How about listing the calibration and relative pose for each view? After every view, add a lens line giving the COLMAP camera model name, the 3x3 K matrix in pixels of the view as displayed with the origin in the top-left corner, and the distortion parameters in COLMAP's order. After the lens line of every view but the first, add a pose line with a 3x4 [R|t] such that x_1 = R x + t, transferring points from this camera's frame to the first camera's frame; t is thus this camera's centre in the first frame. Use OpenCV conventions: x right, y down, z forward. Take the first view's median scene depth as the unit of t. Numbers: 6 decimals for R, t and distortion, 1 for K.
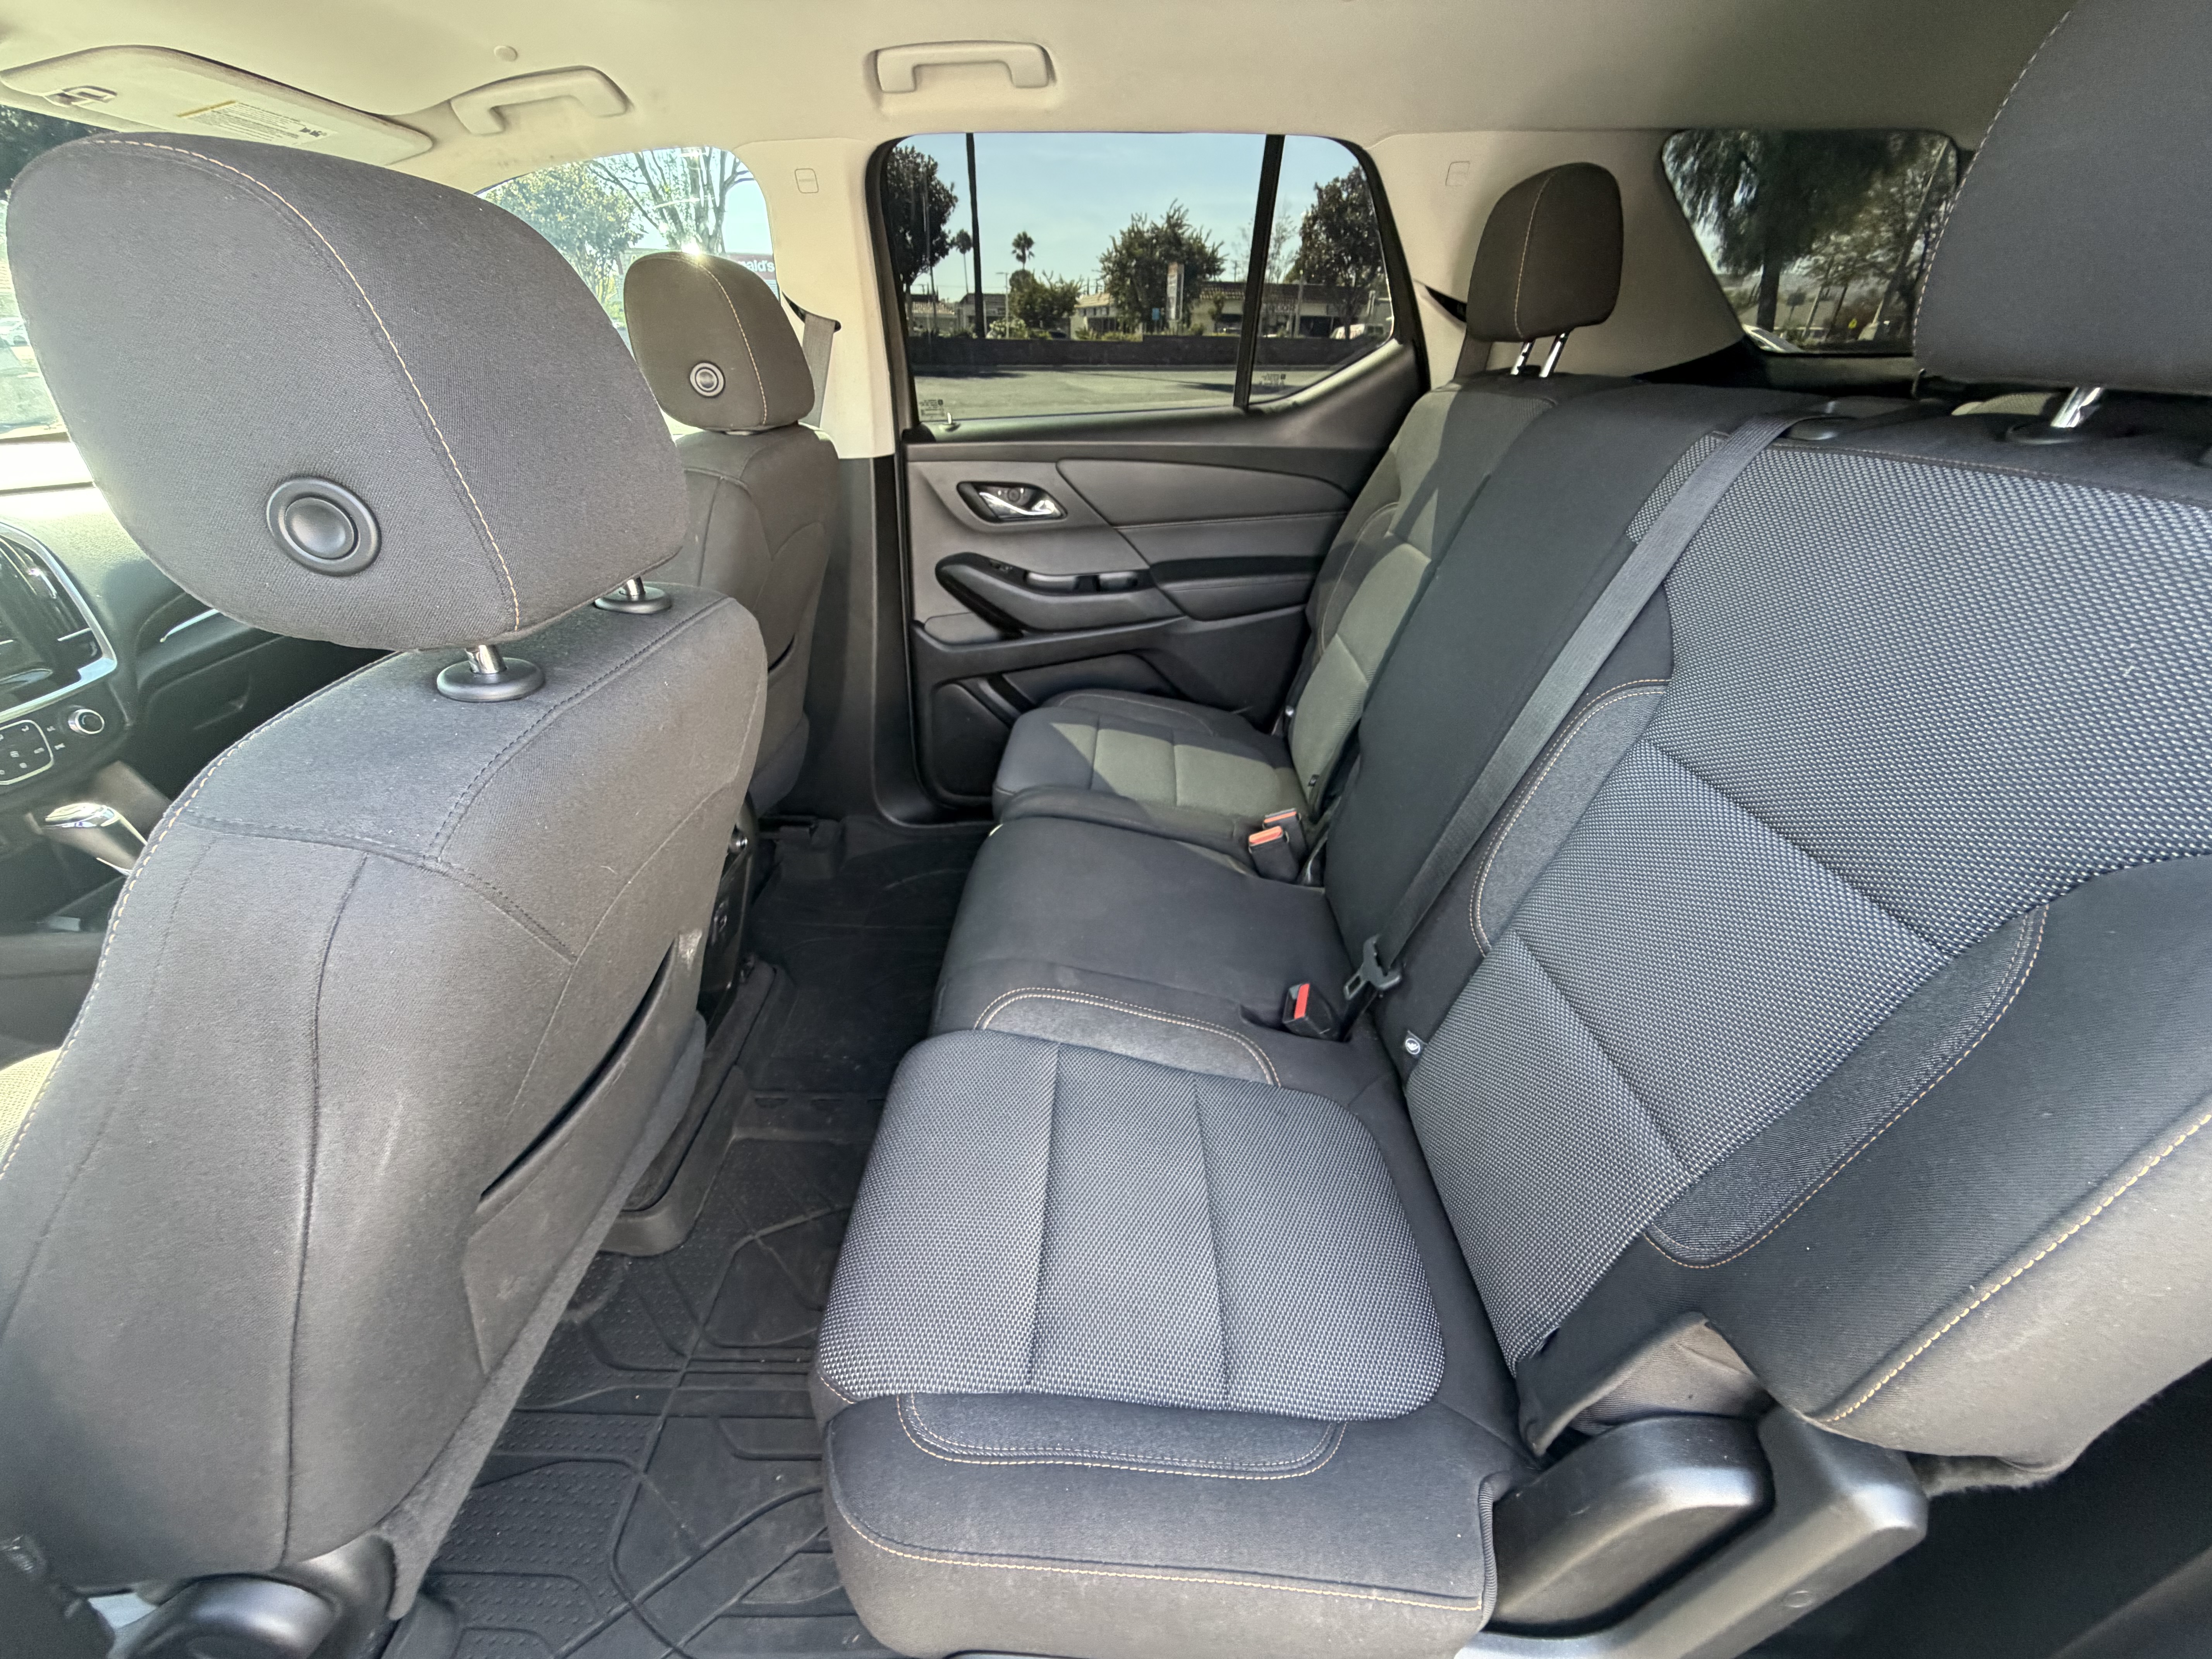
lens RADIAL K [[888.6, 0, 1098.6], [0, 888.6, 838.5], [0, 0, 1]] dist [0.003267, -0.000138]
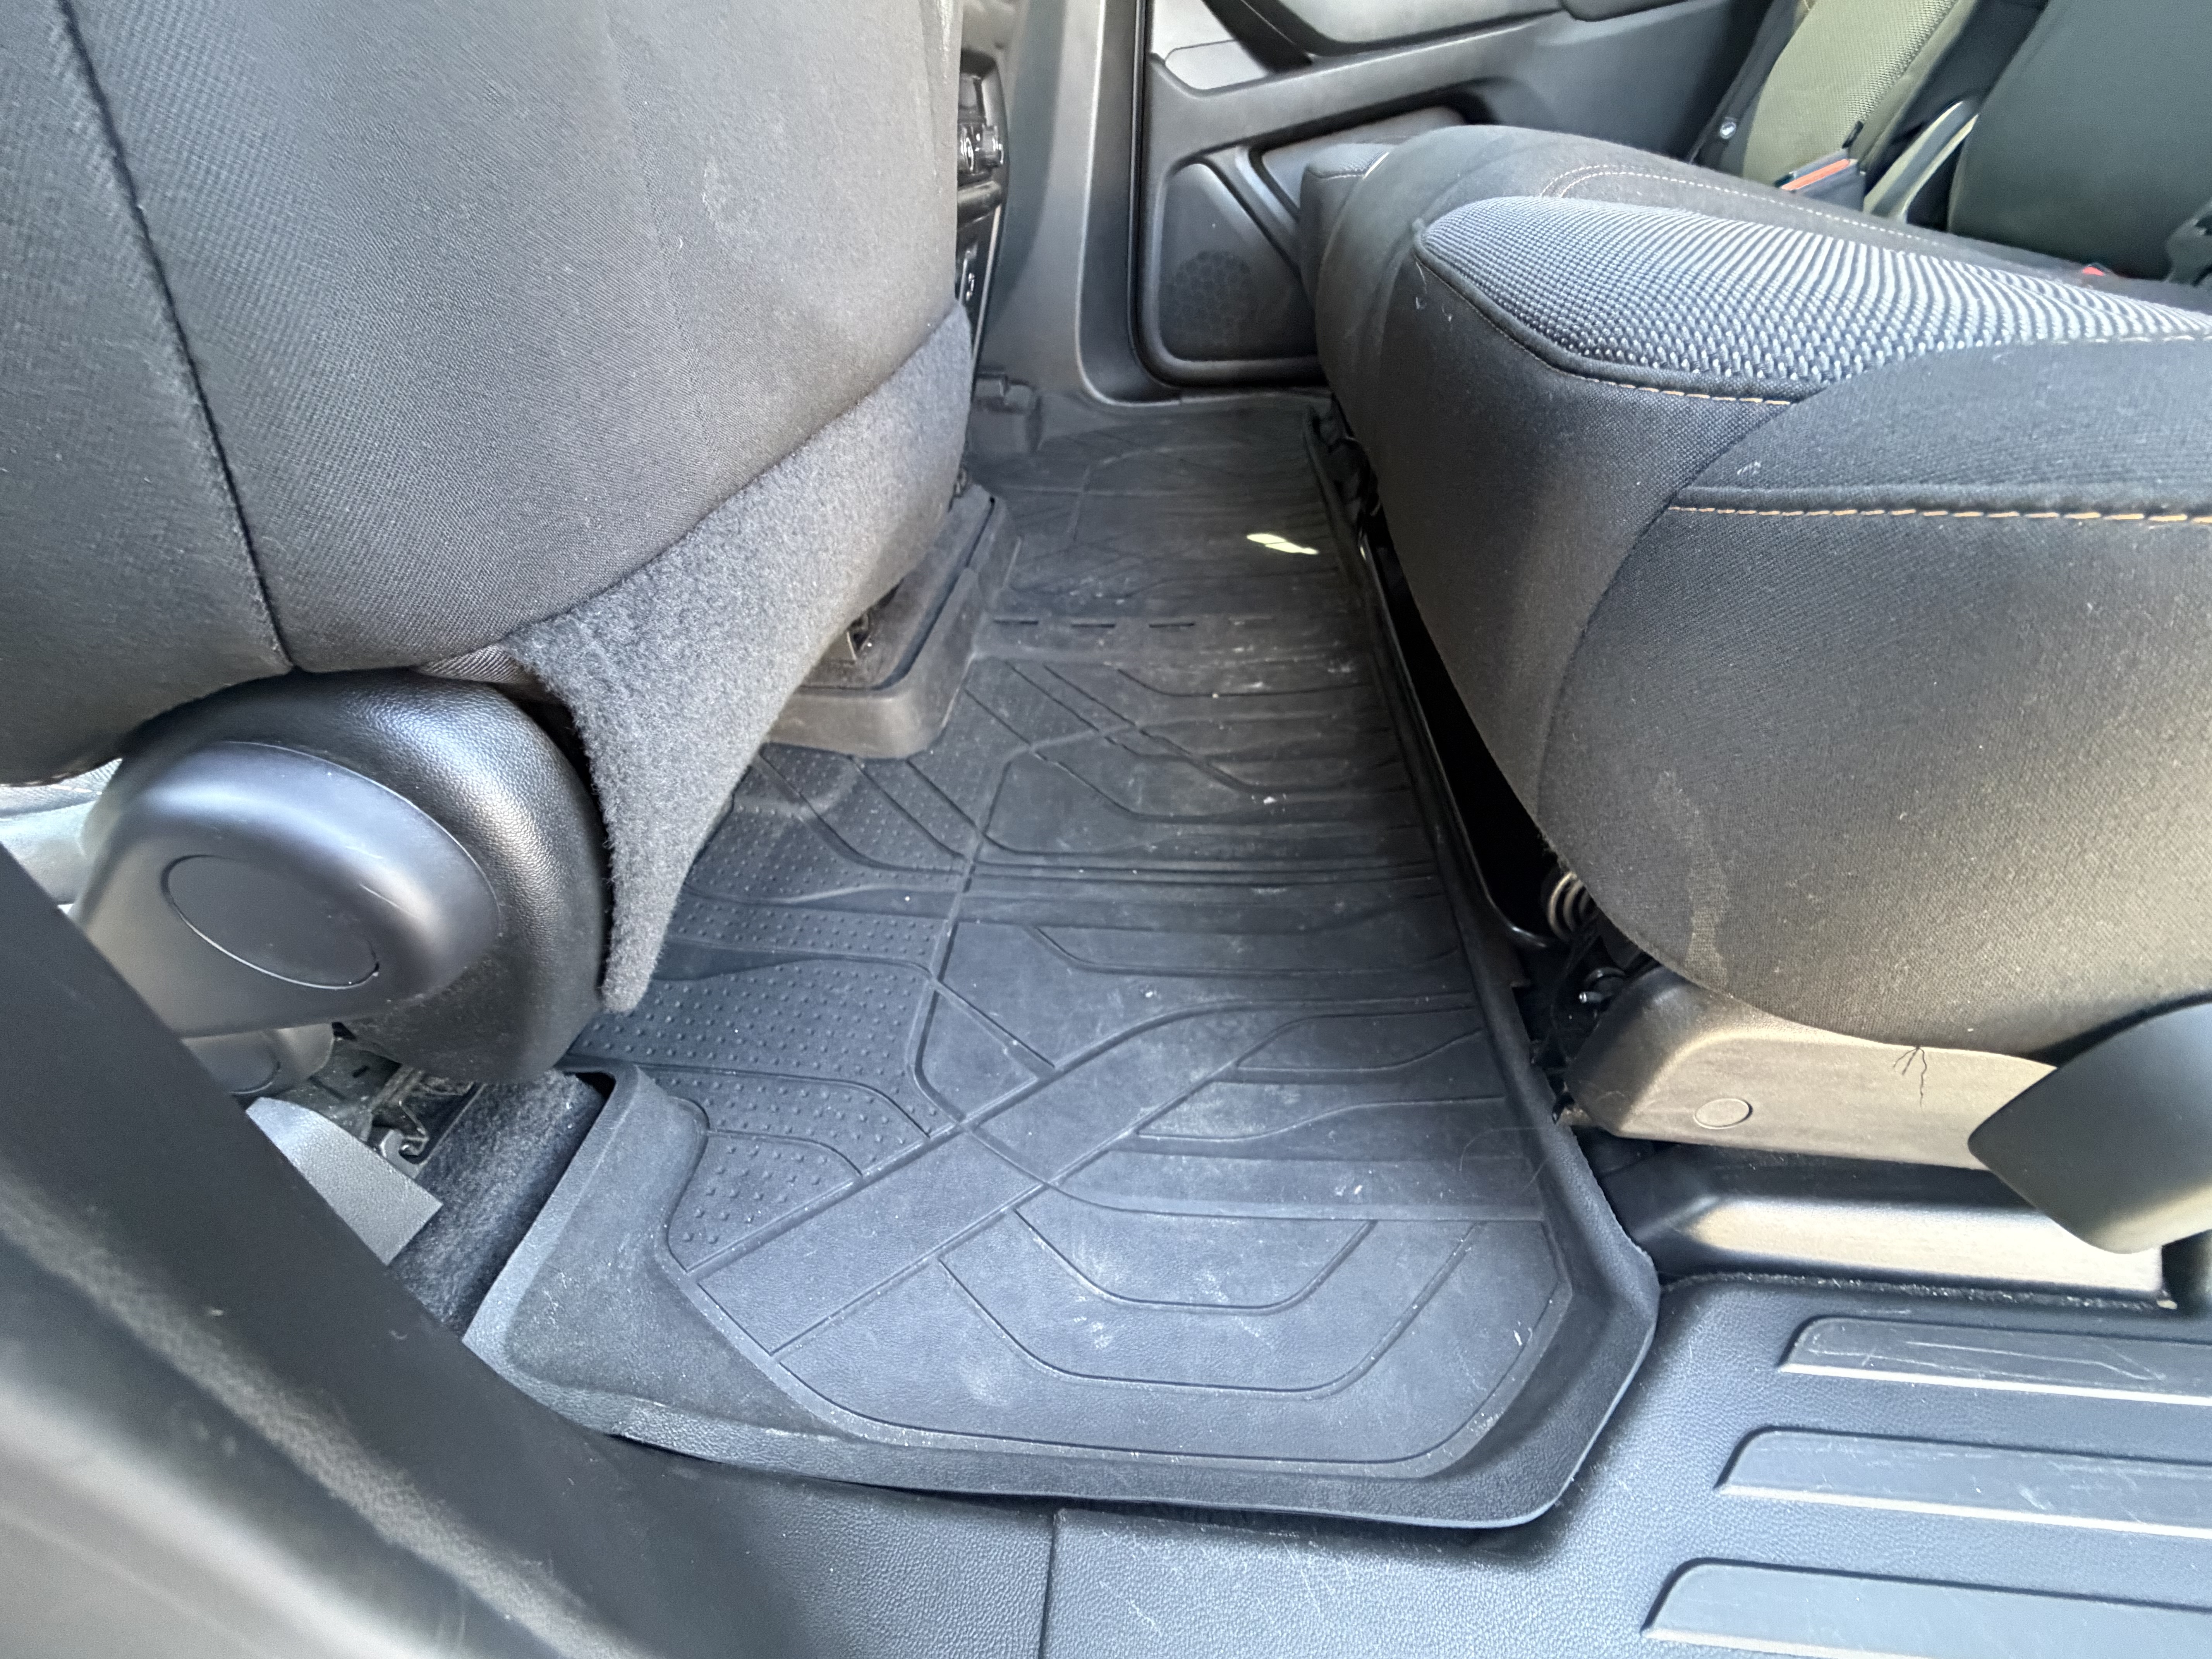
lens RADIAL K [[888.6, 0, 1098.6], [0, 888.6, 838.5], [0, 0, 1]] dist [0.003267, -0.000138]
pose [[0.996402, 0.027030, -0.080323, -0.322229], [-0.013571, 0.986433, 0.163601, 0.469912], [0.083655, -0.161922, 0.983251, 0.368365]]
